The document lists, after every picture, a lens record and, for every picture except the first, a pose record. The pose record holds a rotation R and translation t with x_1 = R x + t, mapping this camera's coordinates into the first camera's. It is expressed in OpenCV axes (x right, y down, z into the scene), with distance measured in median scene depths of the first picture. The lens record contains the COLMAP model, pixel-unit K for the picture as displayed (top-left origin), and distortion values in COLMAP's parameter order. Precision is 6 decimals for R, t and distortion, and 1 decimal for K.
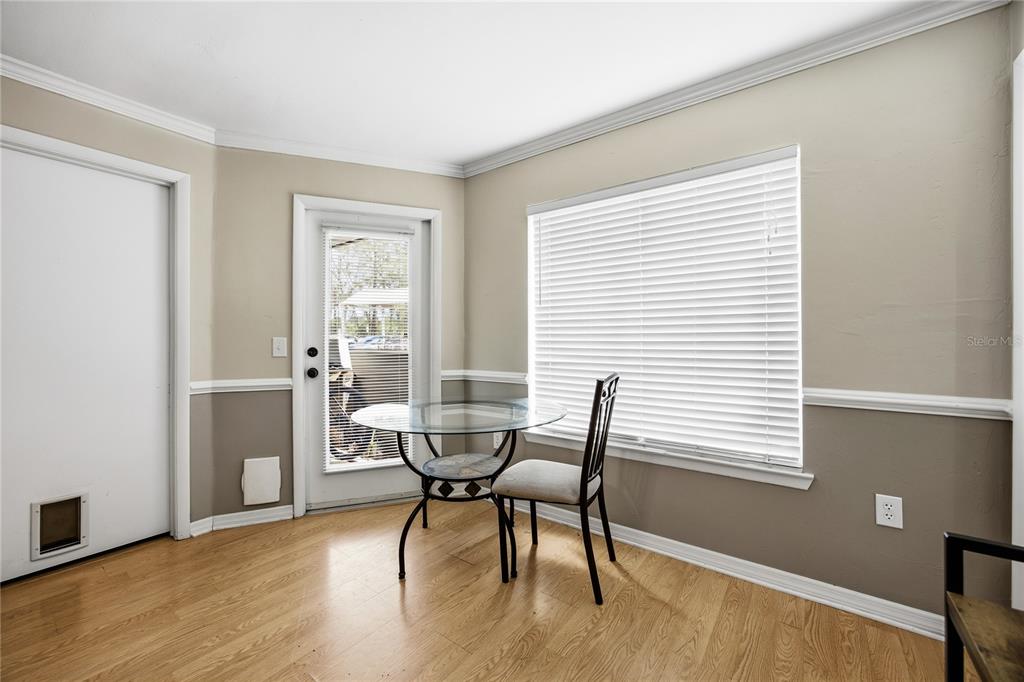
lens RADIAL K [[404.7, 0, 515.7], [0, 404.7, 344.2], [0, 0, 1]] dist [-0.009151, 0.000671]
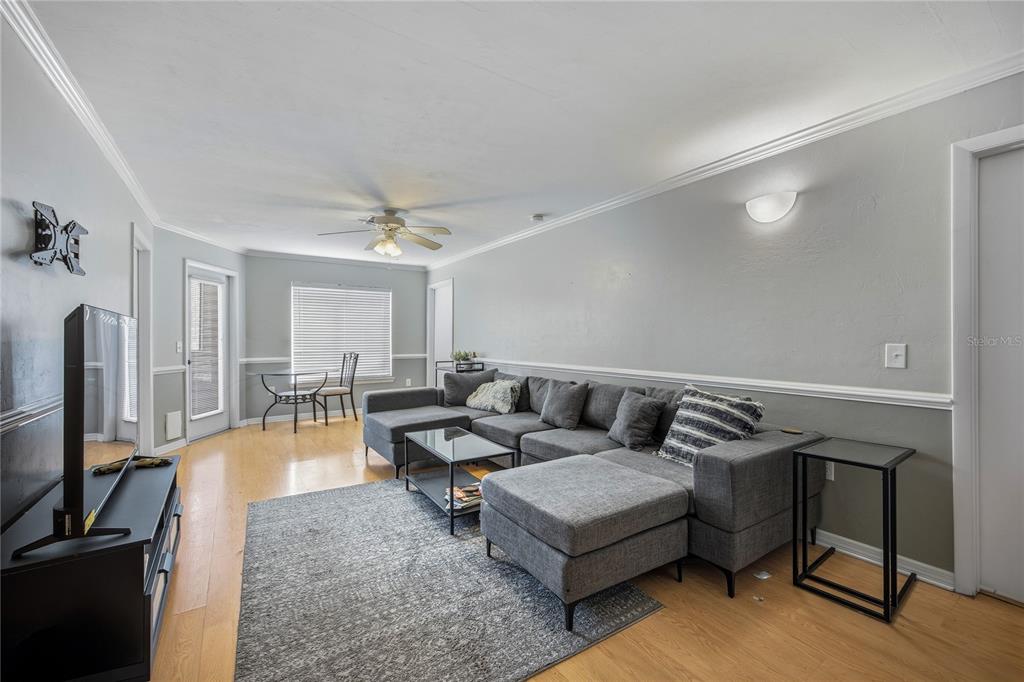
lens RADIAL K [[404.7, 0, 502.4], [0, 404.7, 338.0], [0, 0, 1]] dist [-0.009151, 0.000671]
pose [[0.344844, 0.005079, 0.938646, -1.664311], [0.009166, 0.999919, -0.008778, -0.003177], [-0.938615, 0.011631, 0.344770, -0.853177]]
